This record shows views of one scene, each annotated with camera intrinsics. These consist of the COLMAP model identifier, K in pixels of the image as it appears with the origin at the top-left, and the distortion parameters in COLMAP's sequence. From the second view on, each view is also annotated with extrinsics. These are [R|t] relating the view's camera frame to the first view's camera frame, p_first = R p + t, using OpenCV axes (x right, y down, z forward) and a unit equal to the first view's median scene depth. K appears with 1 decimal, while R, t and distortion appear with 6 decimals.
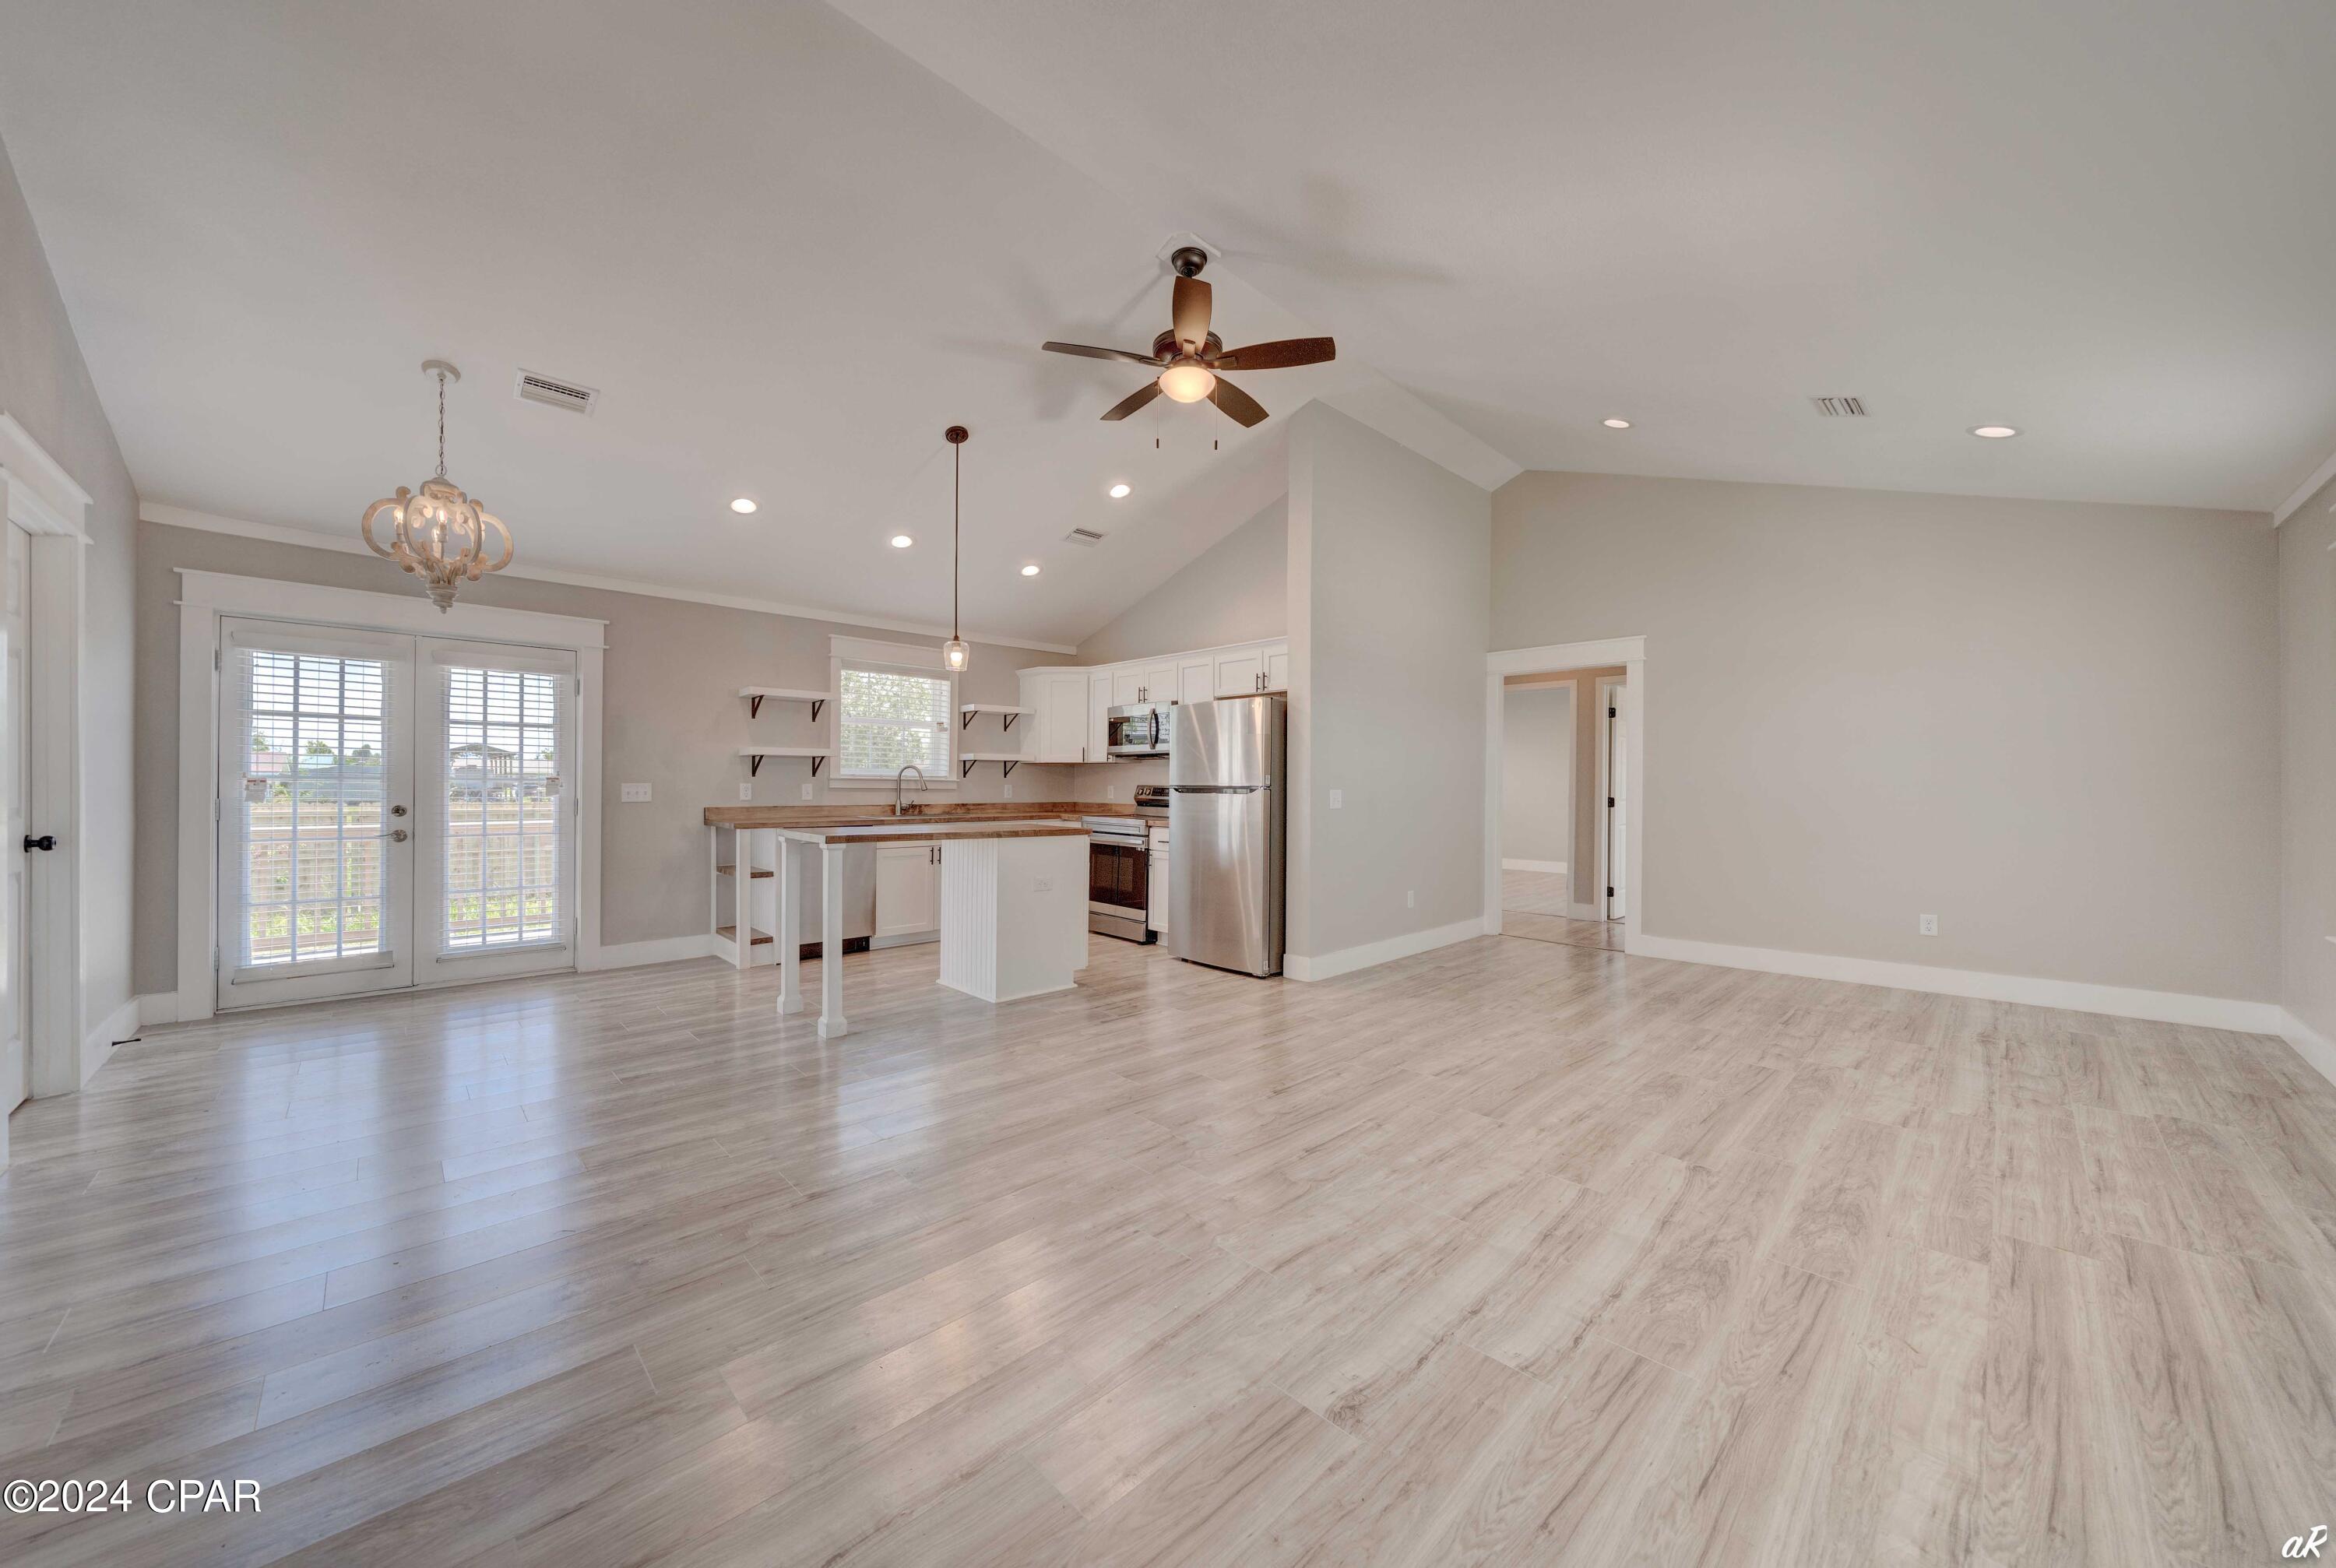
lens RADIAL K [[797.6, 0, 1113.2], [0, 797.6, 784.7], [0, 0, 1]] dist [-0.000703, 0.000188]
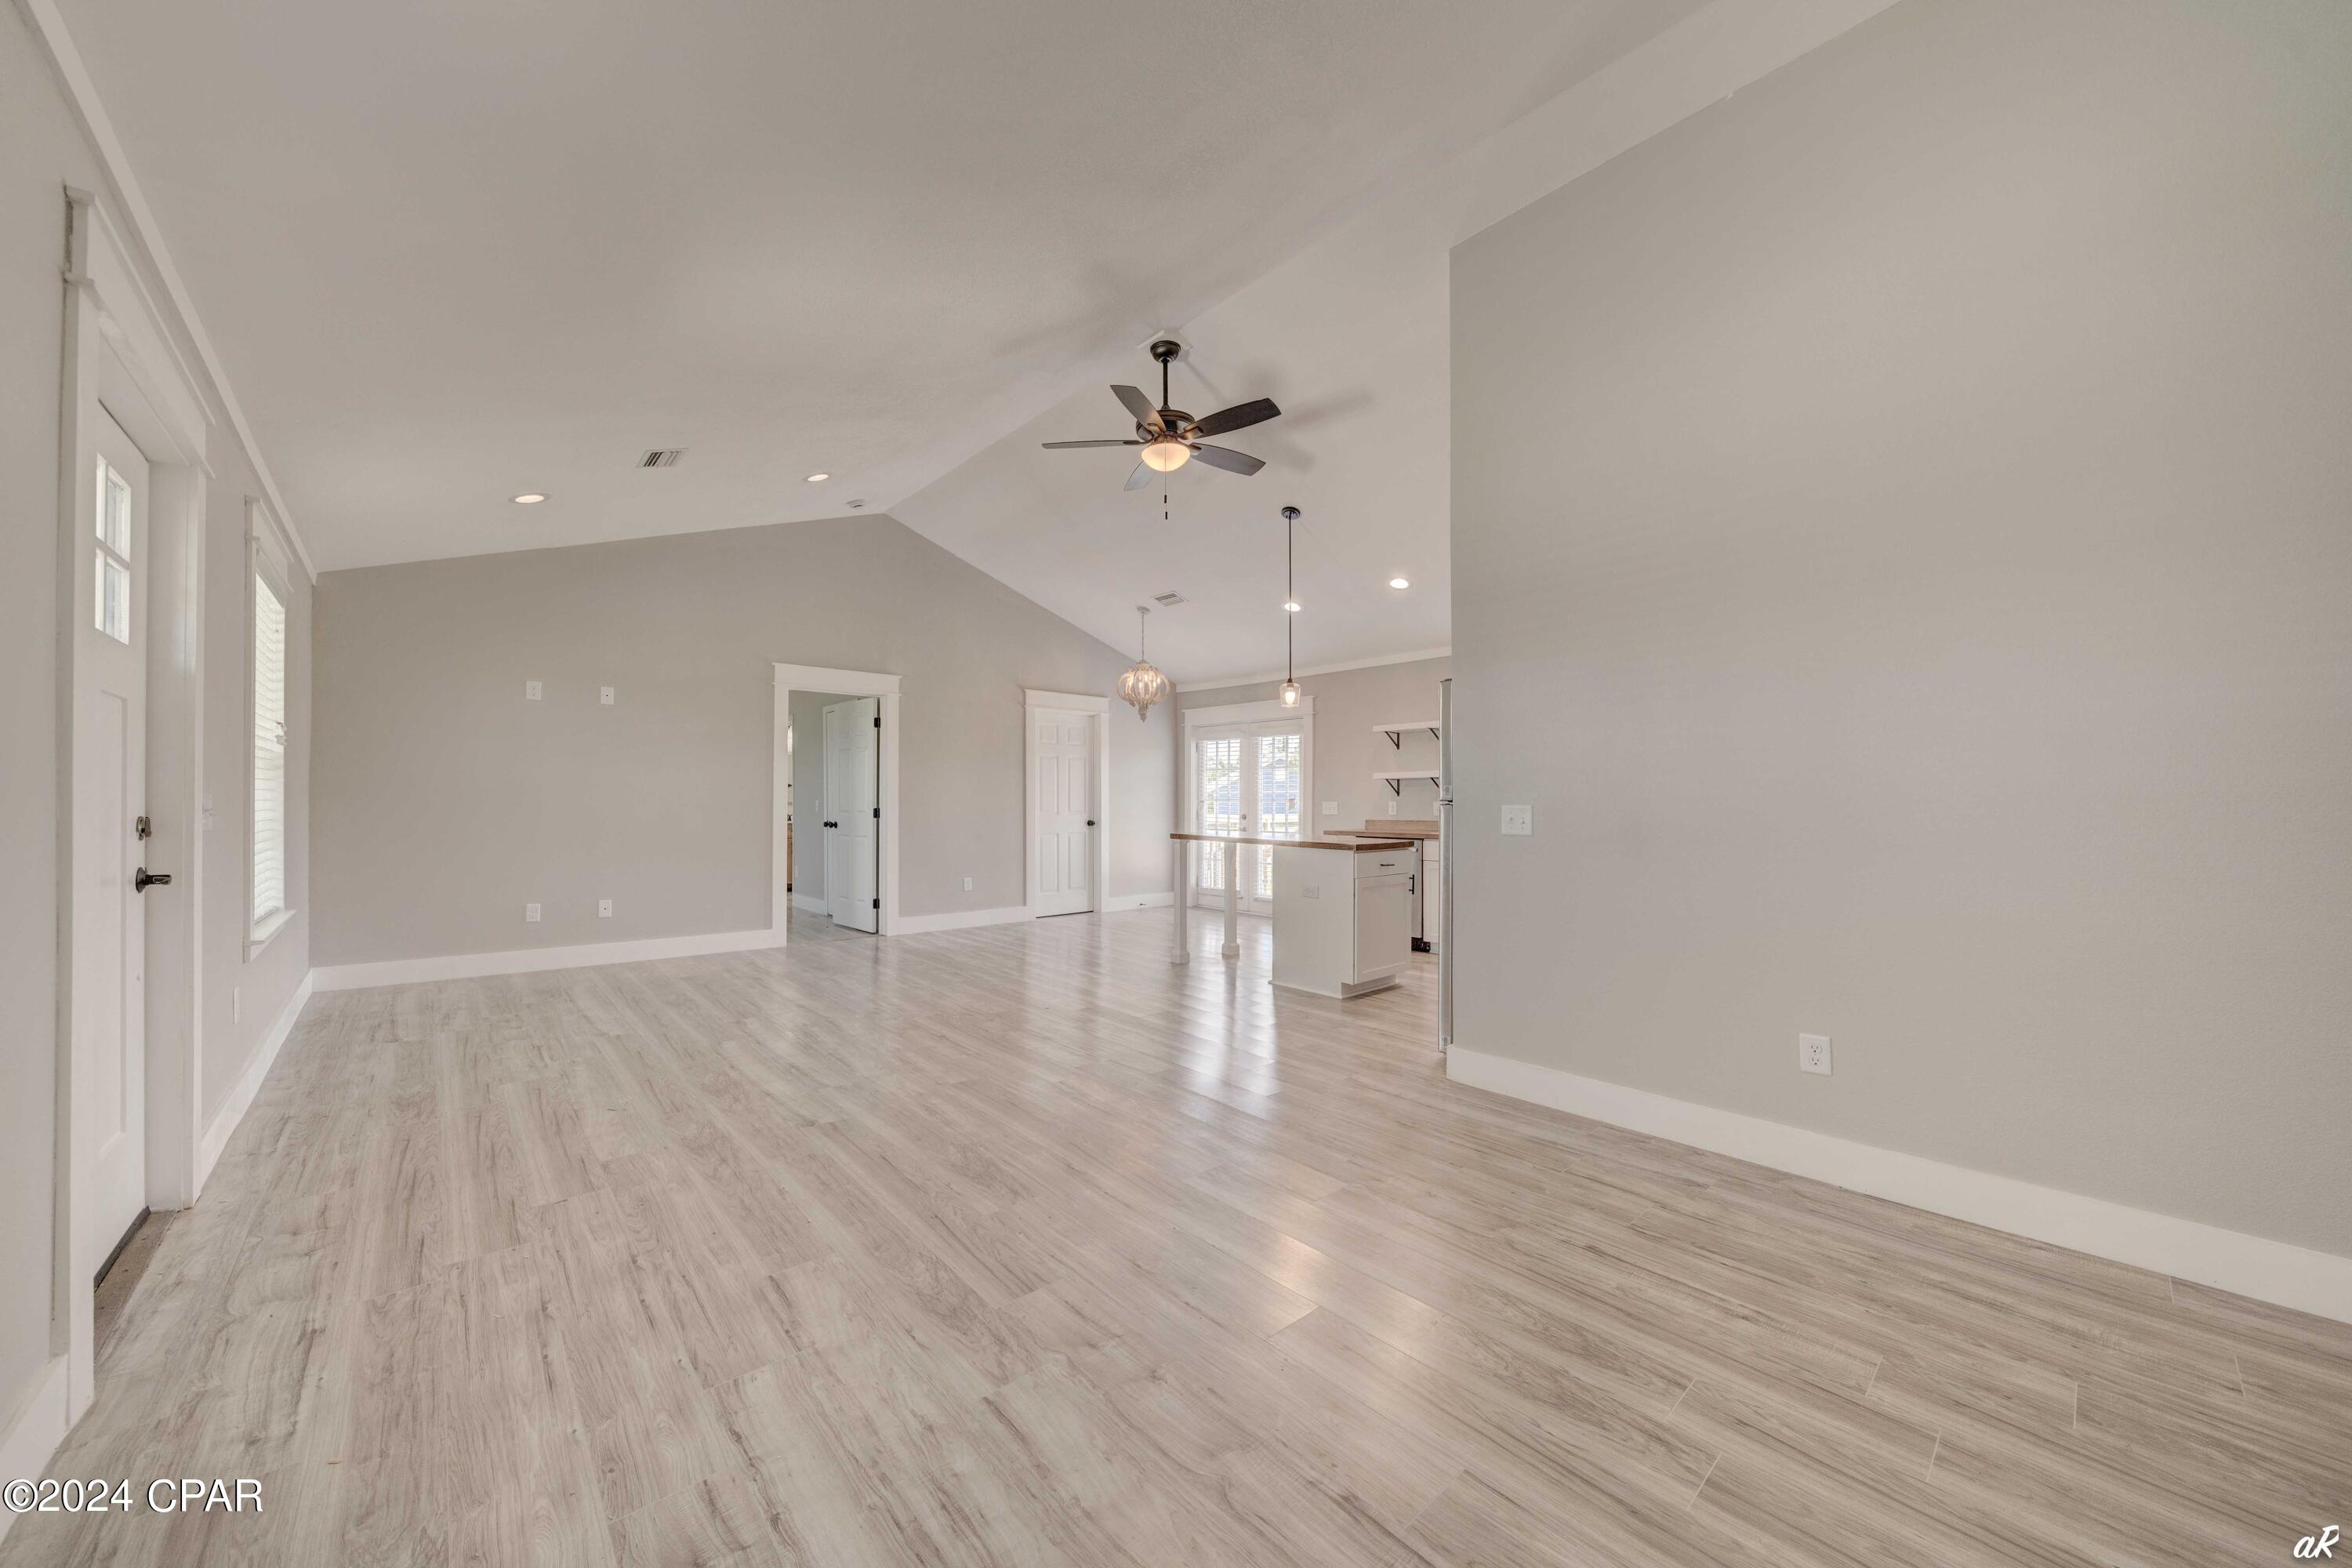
lens RADIAL K [[817.1, 0, 1191.0], [0, 817.1, 790.6], [0, 0, 1]] dist [-0.000744, -0.000065]
pose [[0.025173, -0.020701, -0.999469, 0.944342], [-0.001914, 0.999783, -0.020755, 0.009228], [0.999681, 0.002436, 0.025128, 0.738403]]
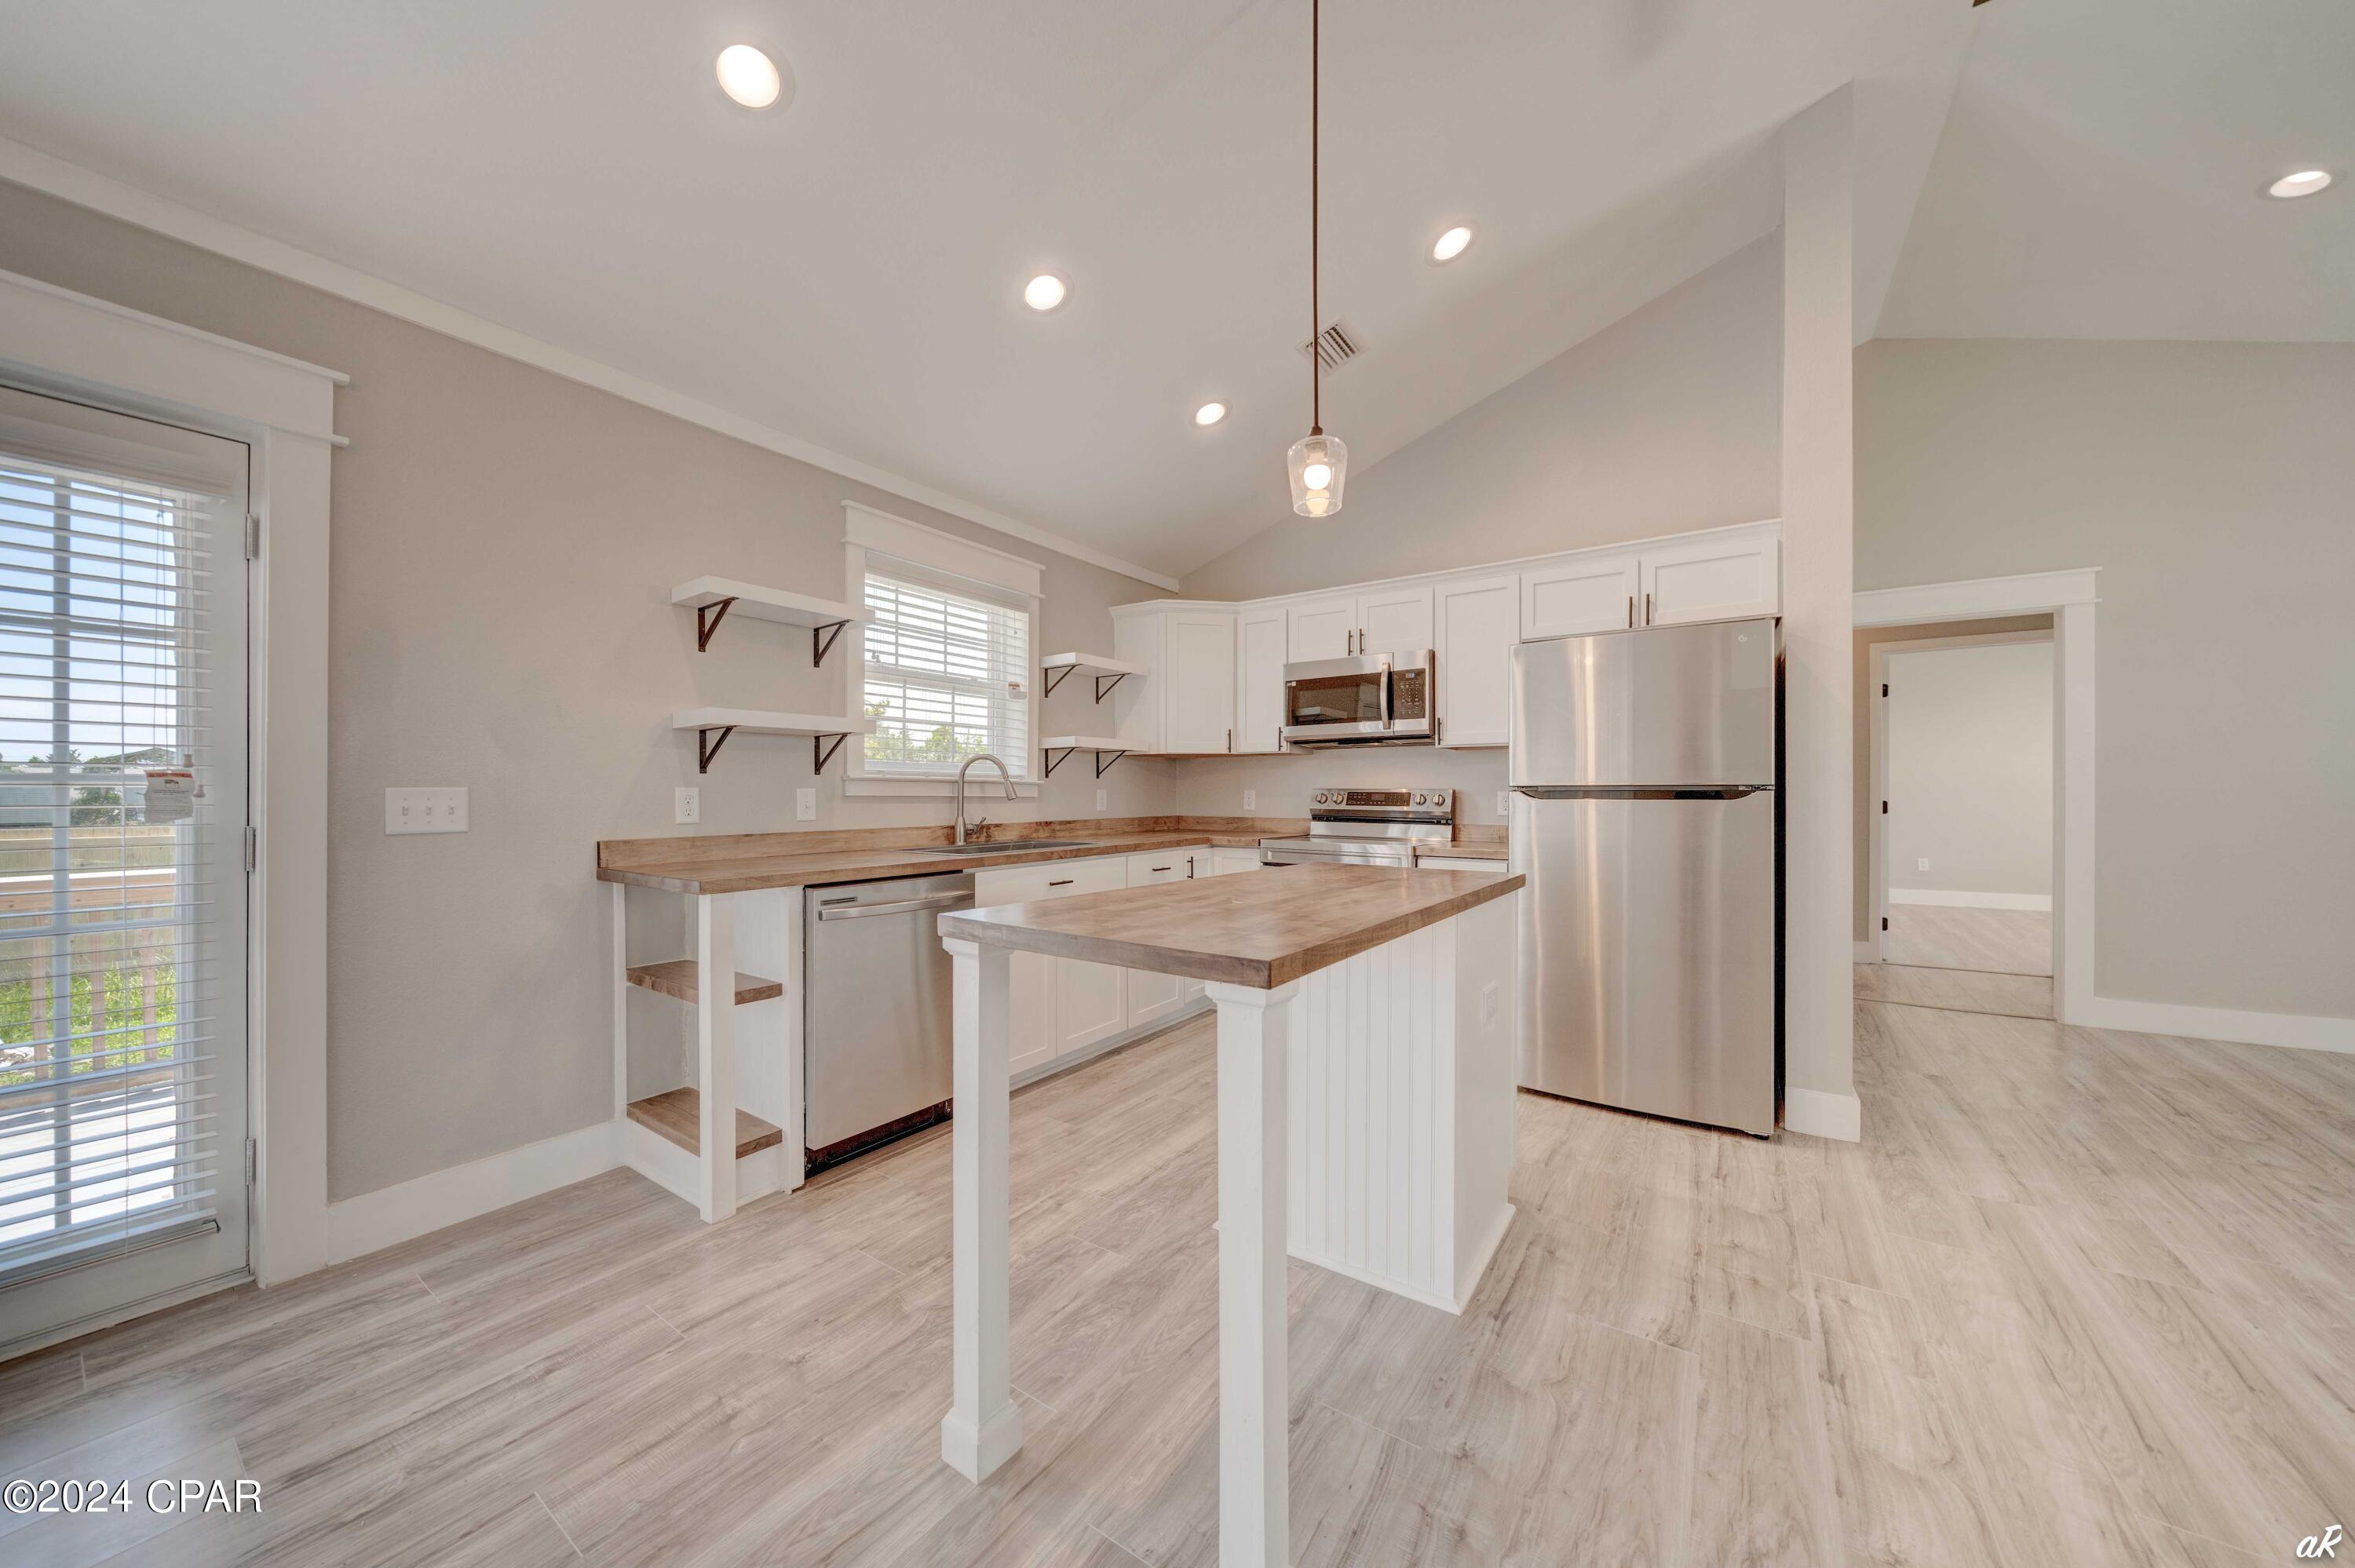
lens RADIAL K [[818.1, 0, 1133.4], [0, 818.1, 793.4], [0, 0, 1]] dist [-0.001100, -0.000067]
pose [[0.979204, -0.007385, 0.202745, -0.343354], [0.007352, 0.999973, 0.000917, 0.003755], [-0.202746, 0.000593, 0.979231, 0.539373]]
